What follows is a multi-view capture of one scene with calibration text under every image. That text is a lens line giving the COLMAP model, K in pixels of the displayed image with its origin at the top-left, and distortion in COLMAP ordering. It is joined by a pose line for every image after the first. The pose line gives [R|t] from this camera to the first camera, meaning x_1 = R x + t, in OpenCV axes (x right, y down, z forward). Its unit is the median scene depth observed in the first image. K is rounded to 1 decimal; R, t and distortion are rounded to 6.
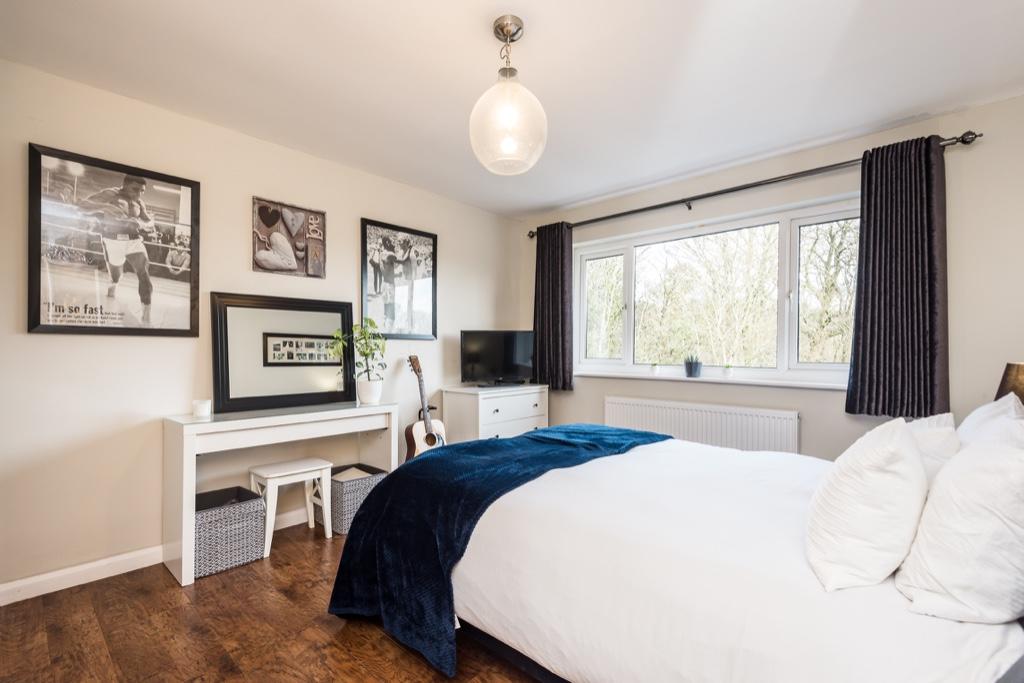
lens RADIAL K [[467.9, 0, 514.2], [0, 467.9, 349.3], [0, 0, 1]] dist [0.000783, -0.000394]
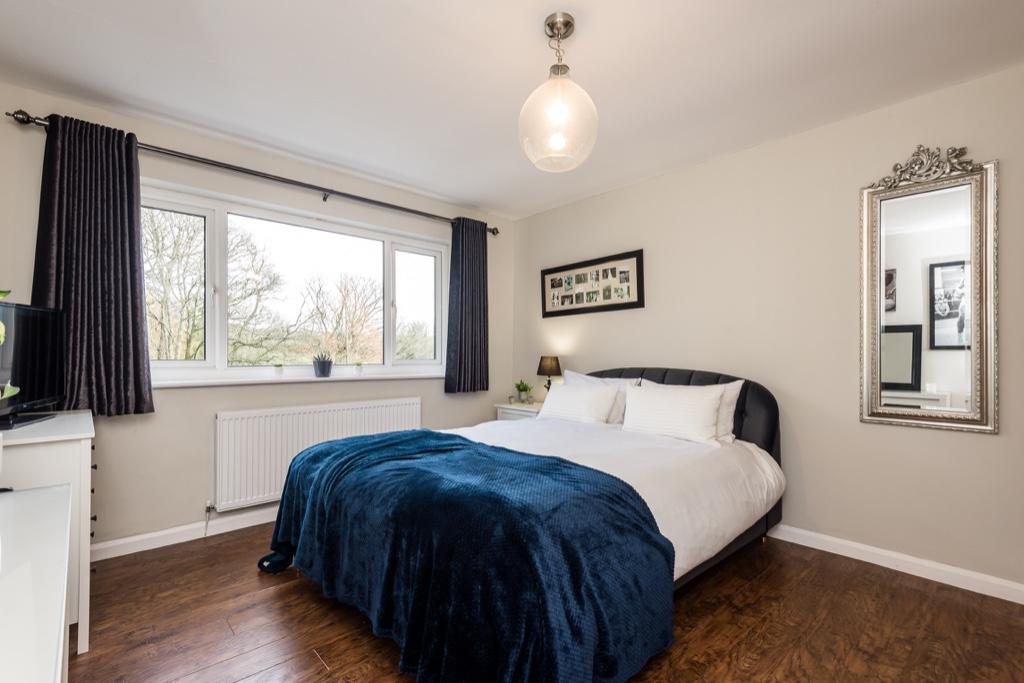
lens RADIAL K [[467.9, 0, 511.9], [0, 467.9, 350.3], [0, 0, 1]] dist [0.000783, -0.000394]
pose [[0.062846, 0.004804, 0.998012, -0.556715], [-0.004366, 0.999980, -0.004539, 0.007589], [-0.998014, -0.004072, 0.062866, 0.564790]]
